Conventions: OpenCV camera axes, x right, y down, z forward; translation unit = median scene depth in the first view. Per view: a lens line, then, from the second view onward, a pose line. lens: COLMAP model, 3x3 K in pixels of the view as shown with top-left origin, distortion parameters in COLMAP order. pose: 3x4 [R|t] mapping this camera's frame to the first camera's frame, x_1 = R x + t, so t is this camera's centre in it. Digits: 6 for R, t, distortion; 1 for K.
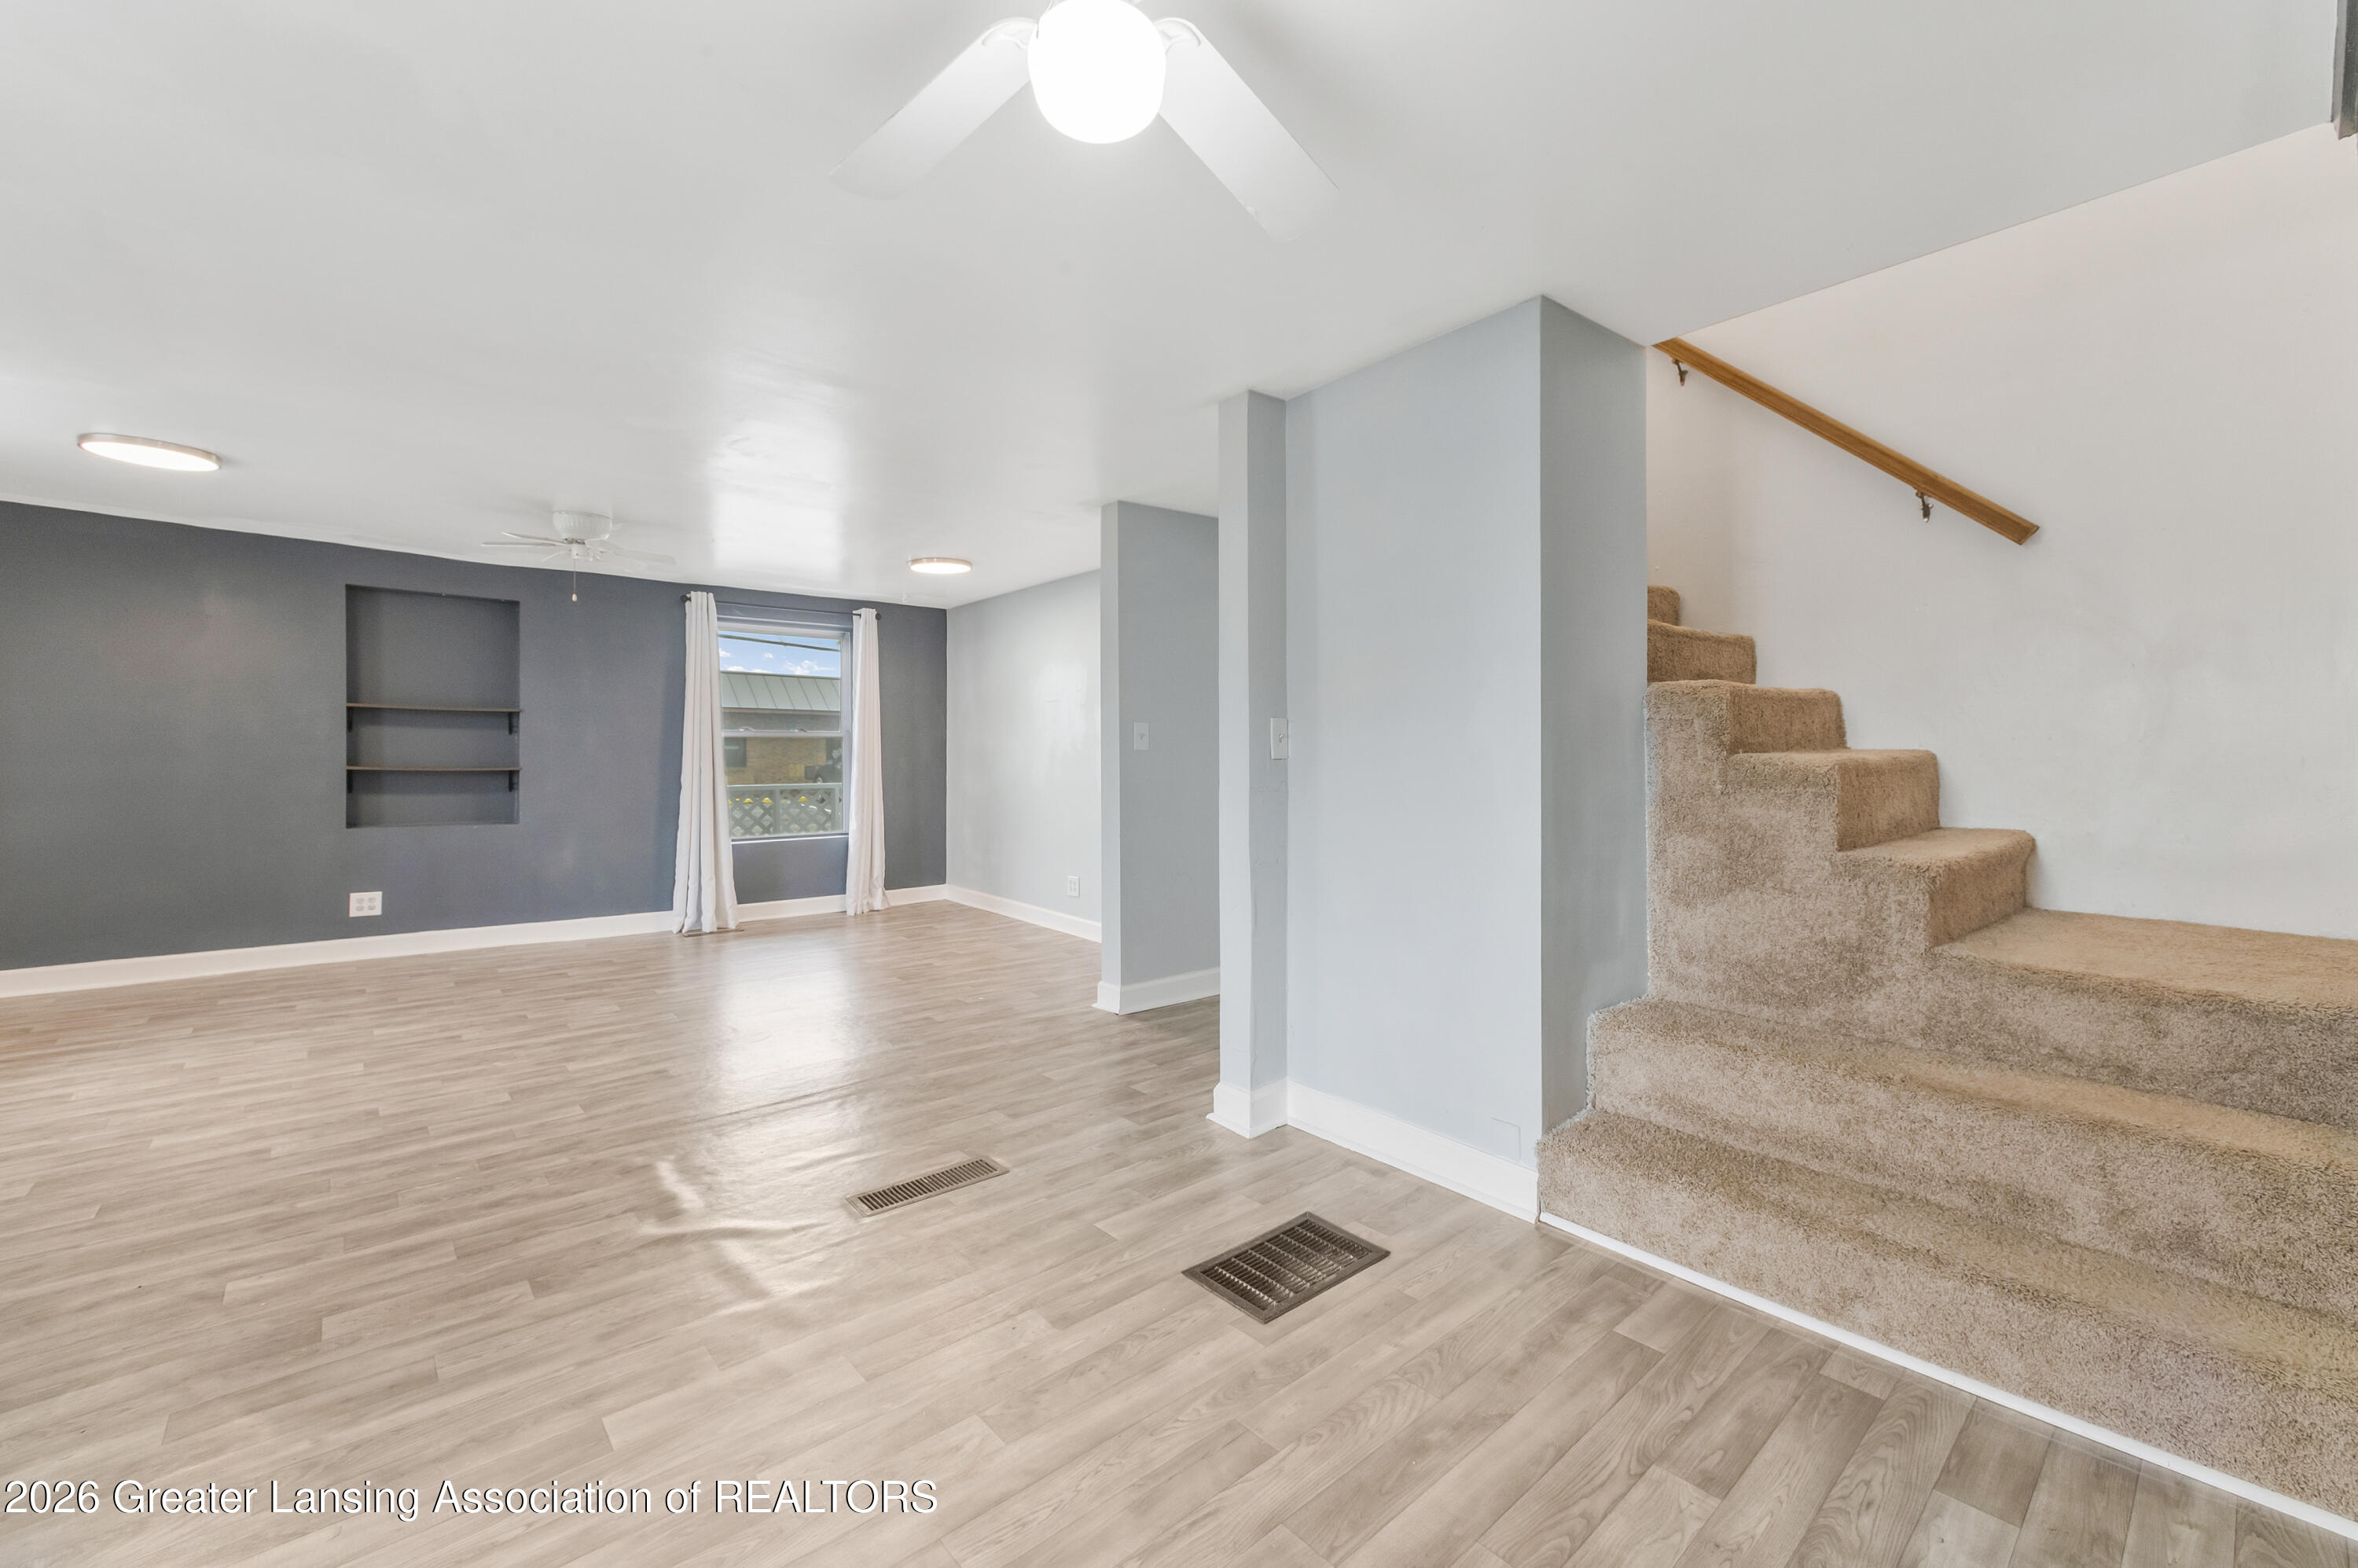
lens RADIAL K [[946.8, 0, 1169.5], [0, 946.8, 761.4], [0, 0, 1]] dist [0.016860, 0.000019]
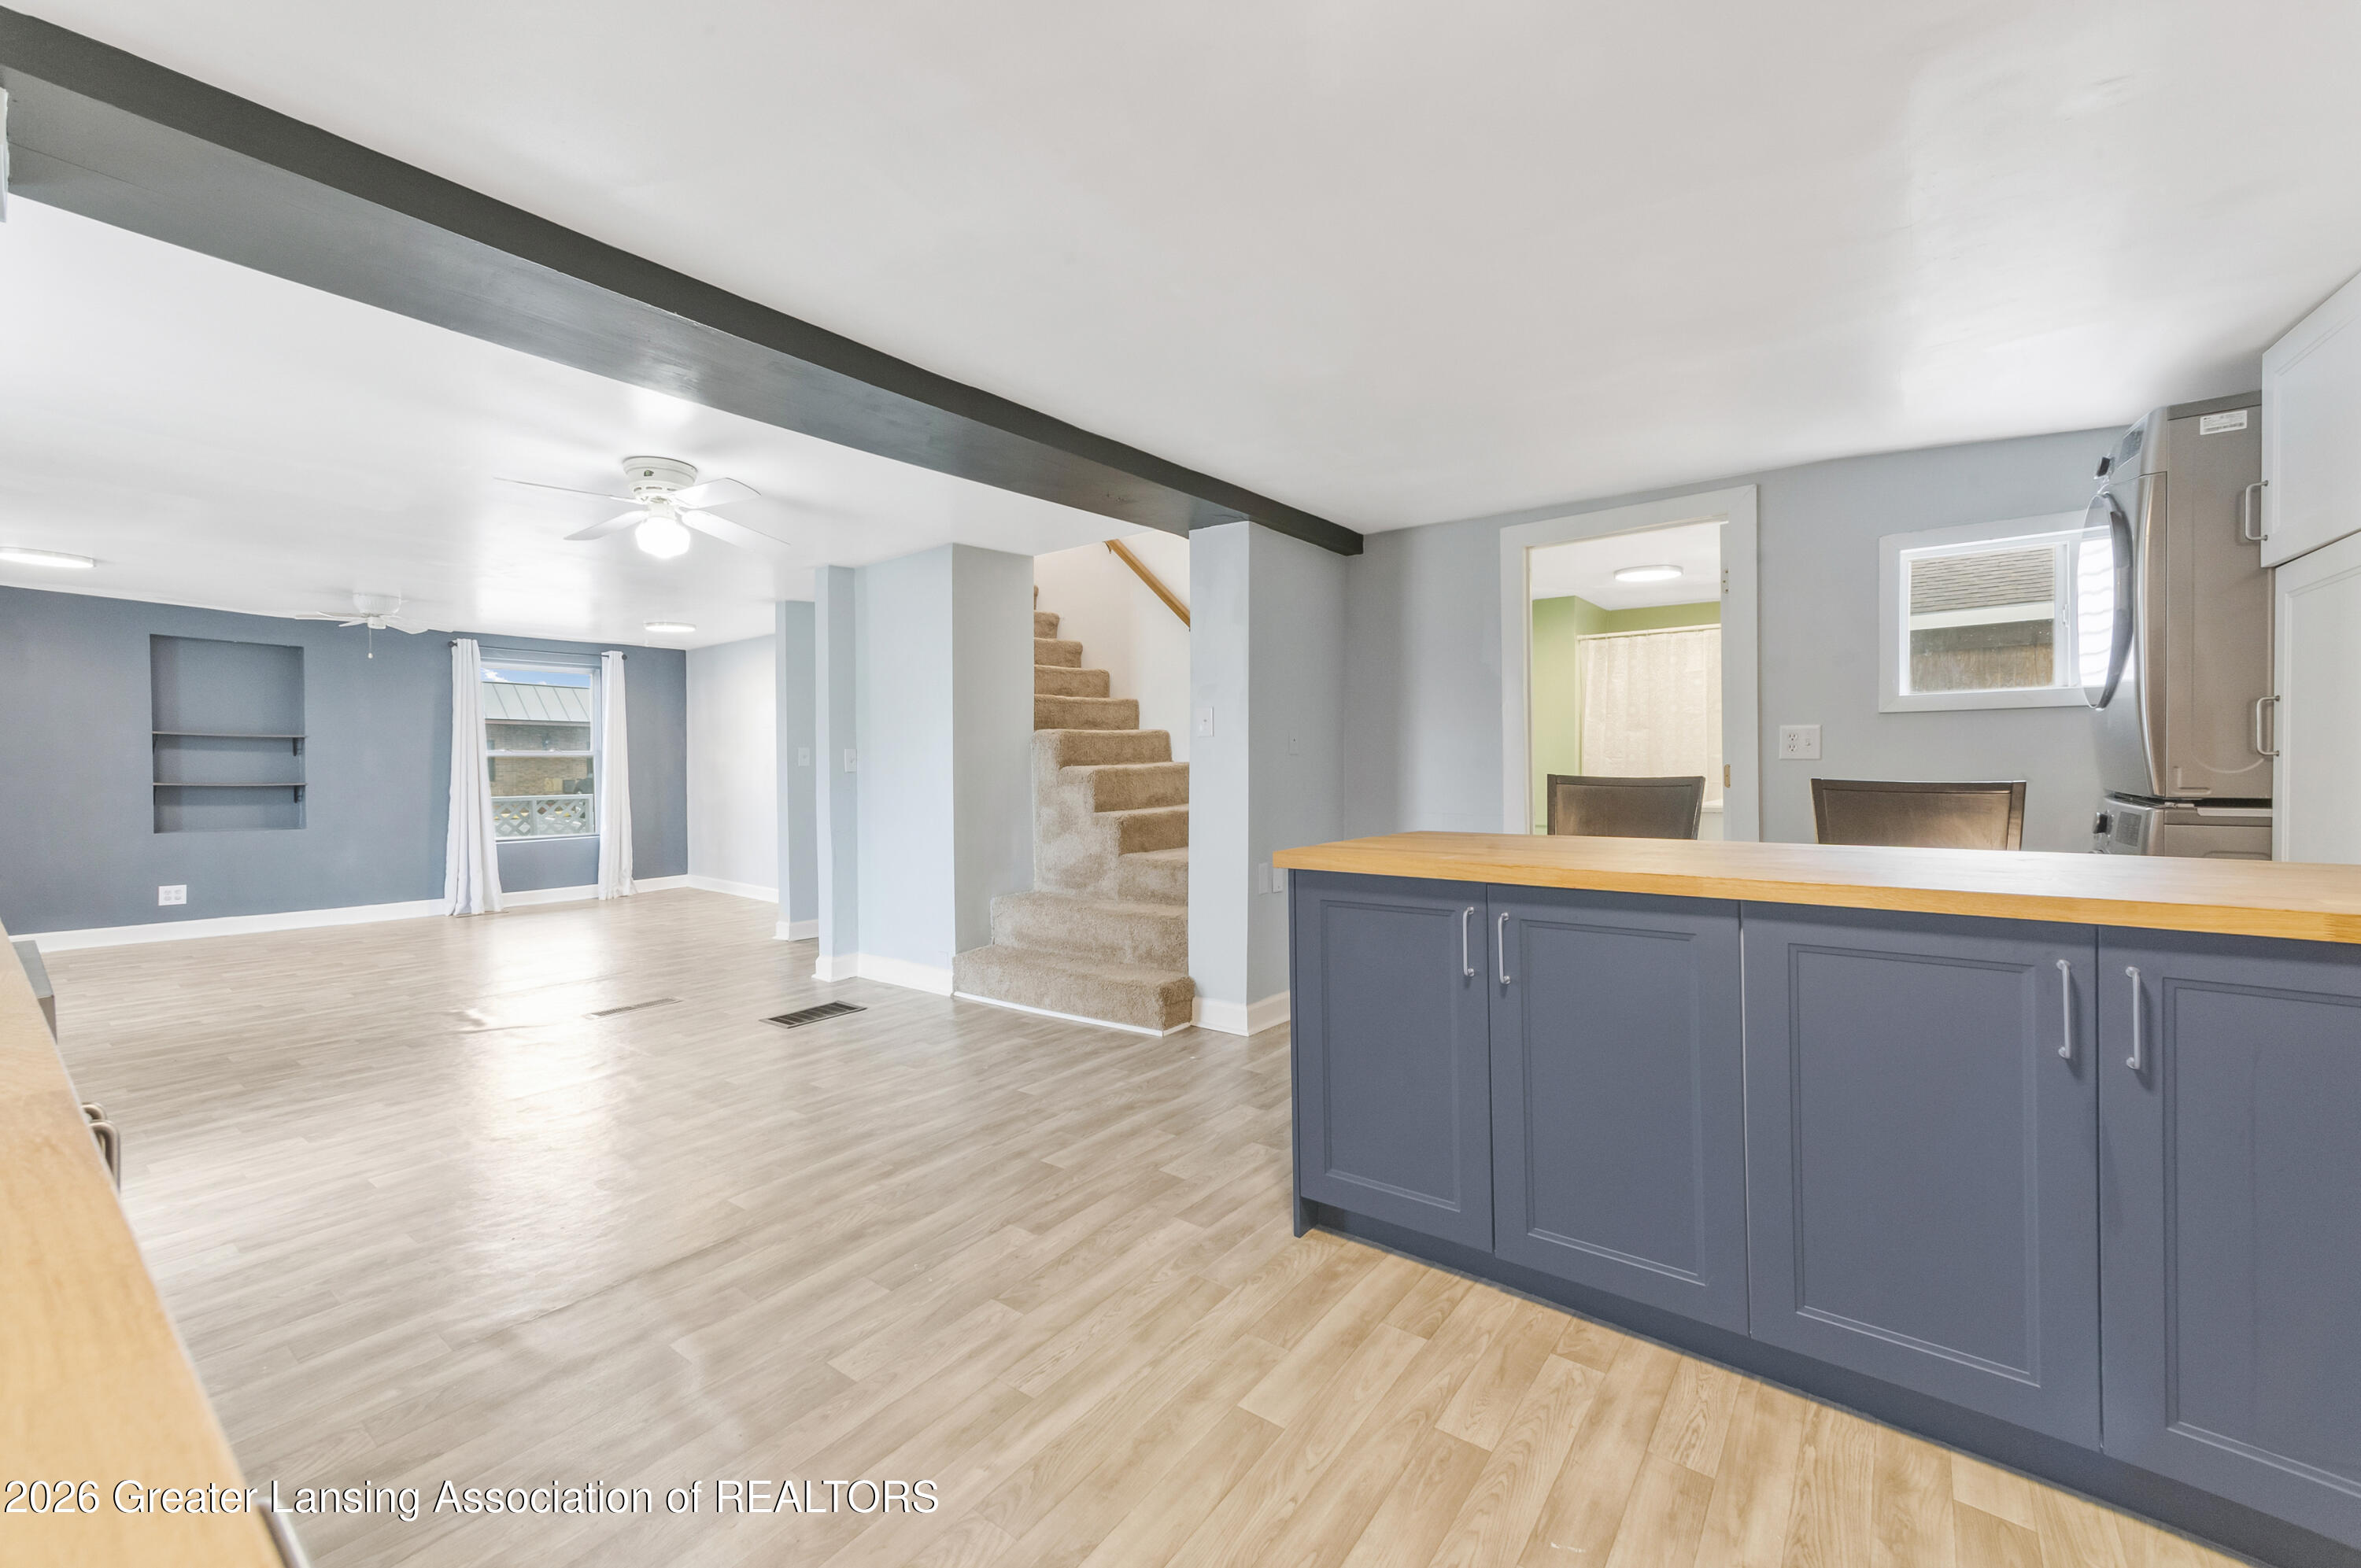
lens RADIAL K [[906.2, 0, 1135.7], [0, 906.2, 782.3], [0, 0, 1]] dist [-0.009214, 0.000212]
pose [[0.980896, -0.010951, 0.194224, 0.139979], [0.009058, 0.999902, 0.010636, 0.003072], [-0.194322, -0.008674, 0.980899, -0.340722]]
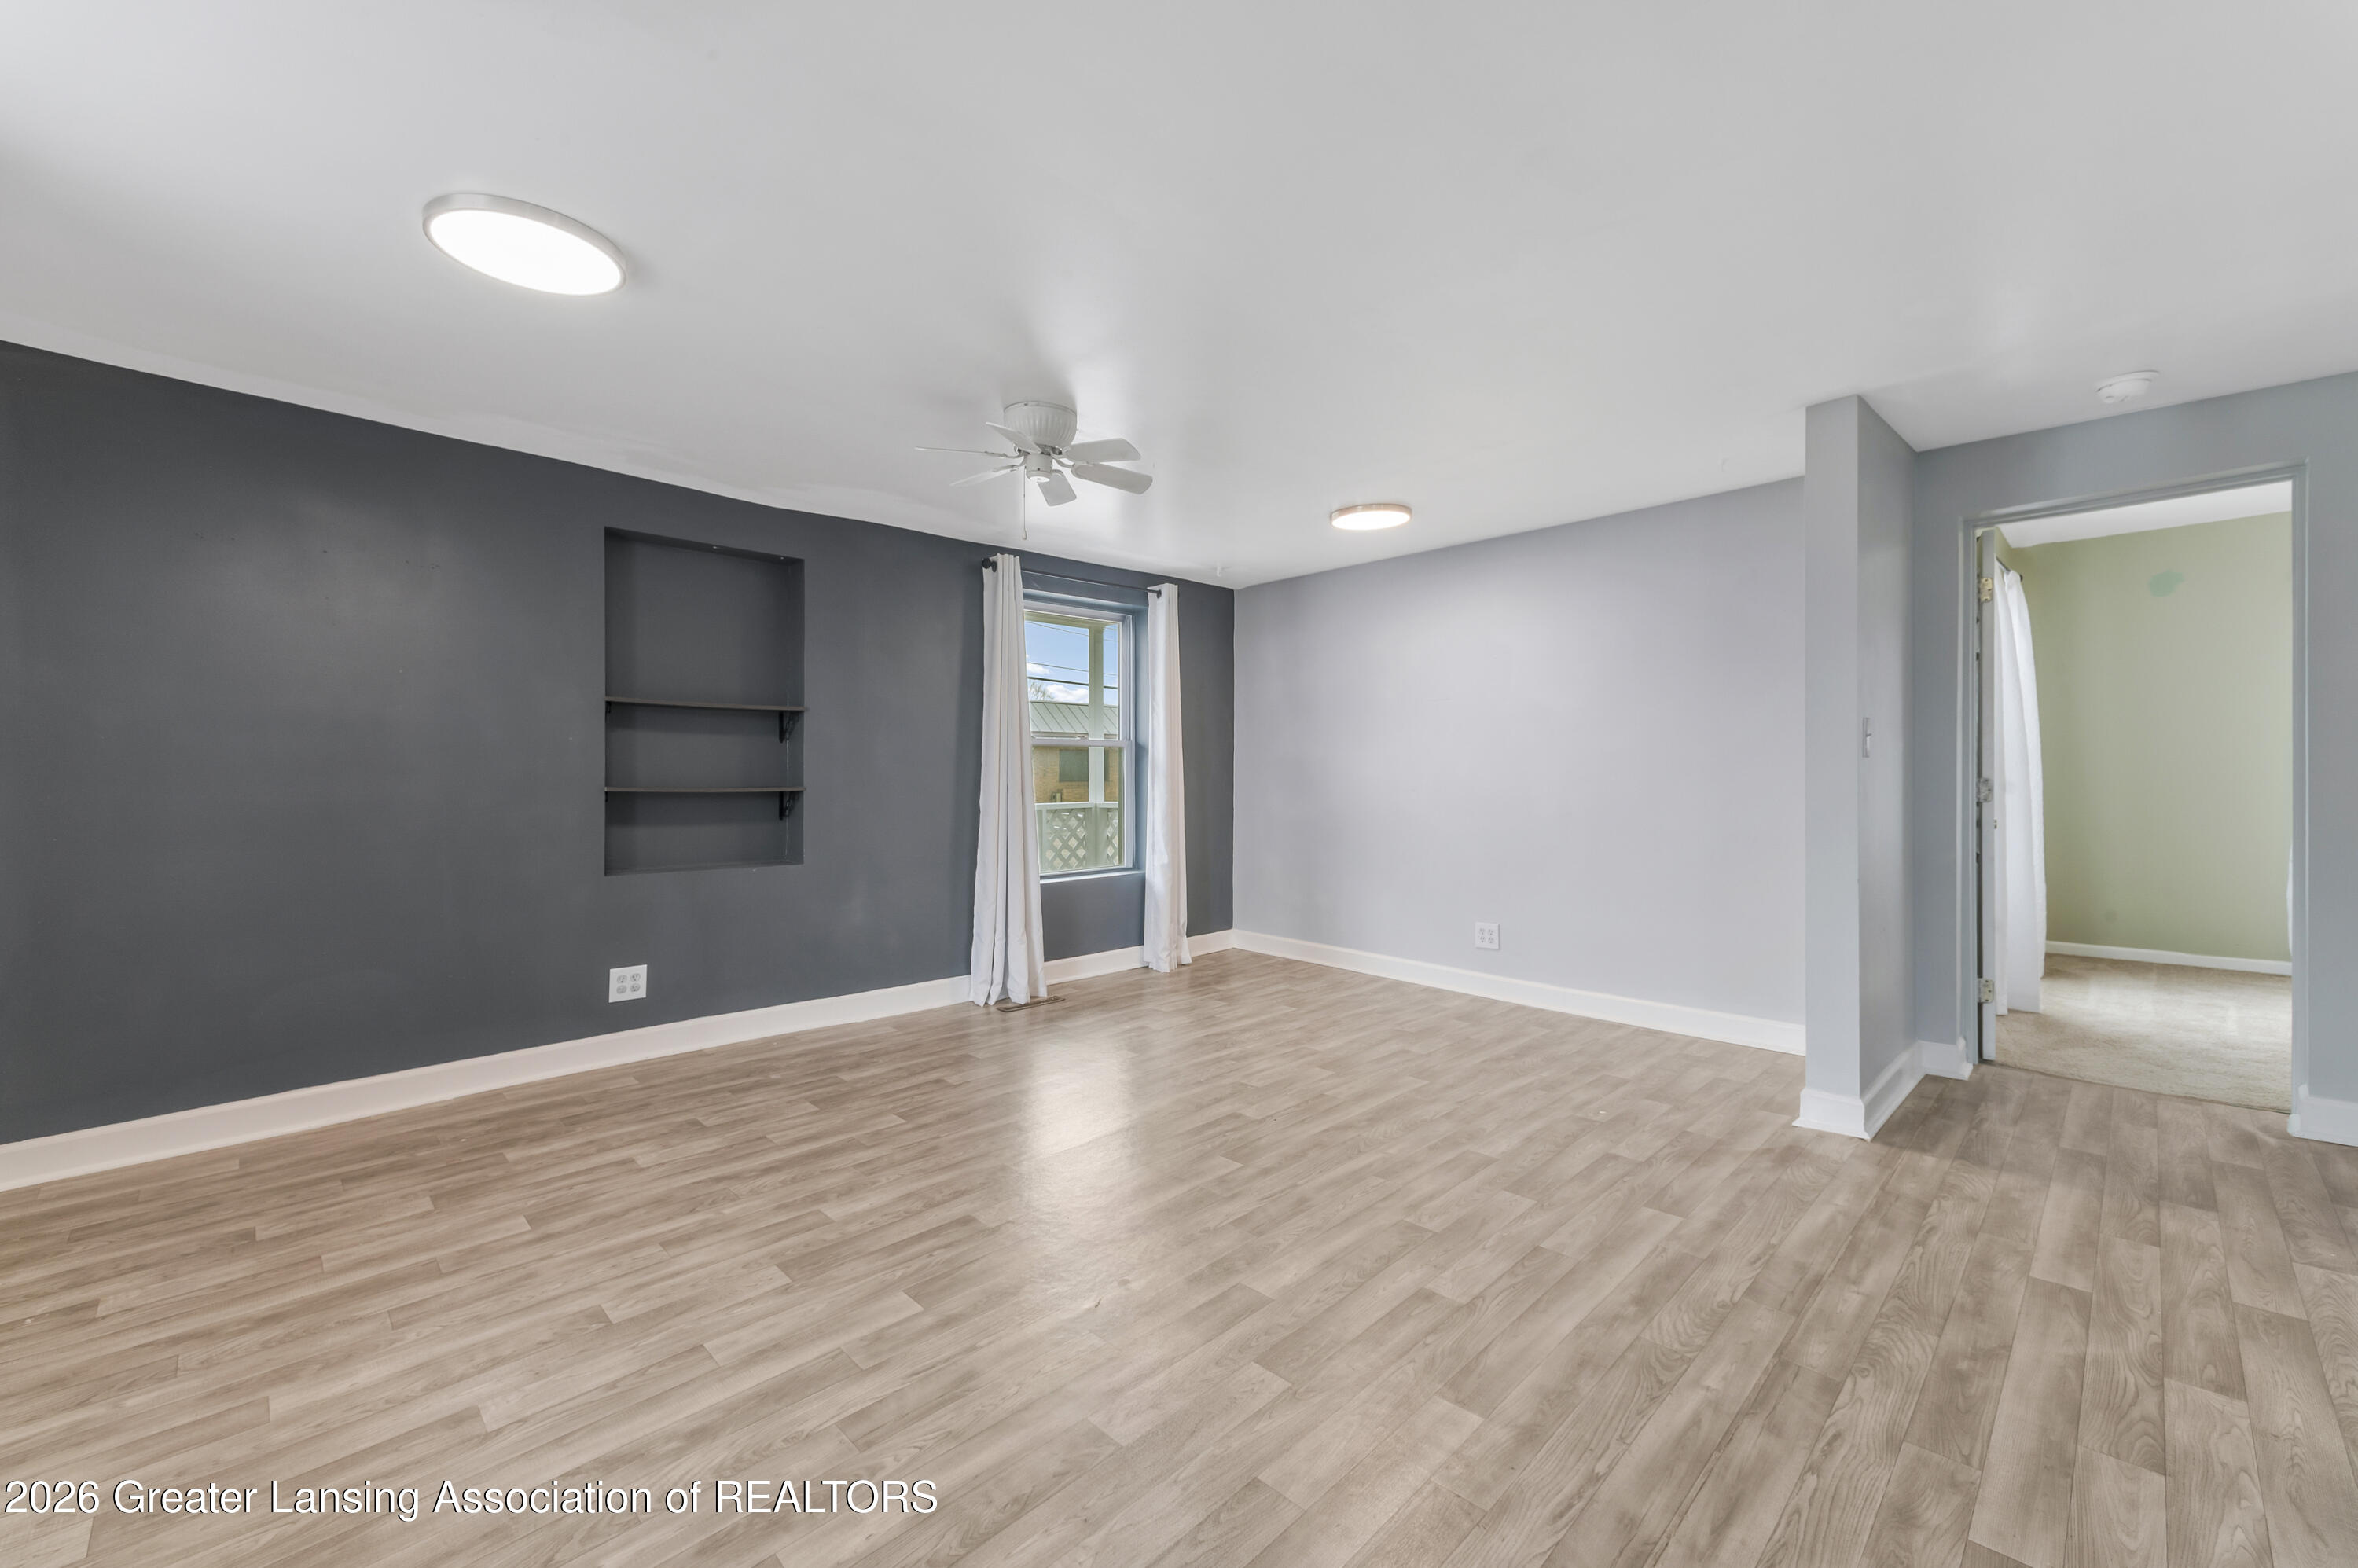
lens RADIAL K [[942.5, 0, 1173.9], [0, 942.5, 768.8], [0, 0, 1]] dist [0.001074, 0.000199]
pose [[0.997322, -0.005554, 0.072930, -0.457102], [0.006363, 0.999921, -0.010863, 0.002182], [-0.072864, 0.011298, 0.997278, 0.263466]]
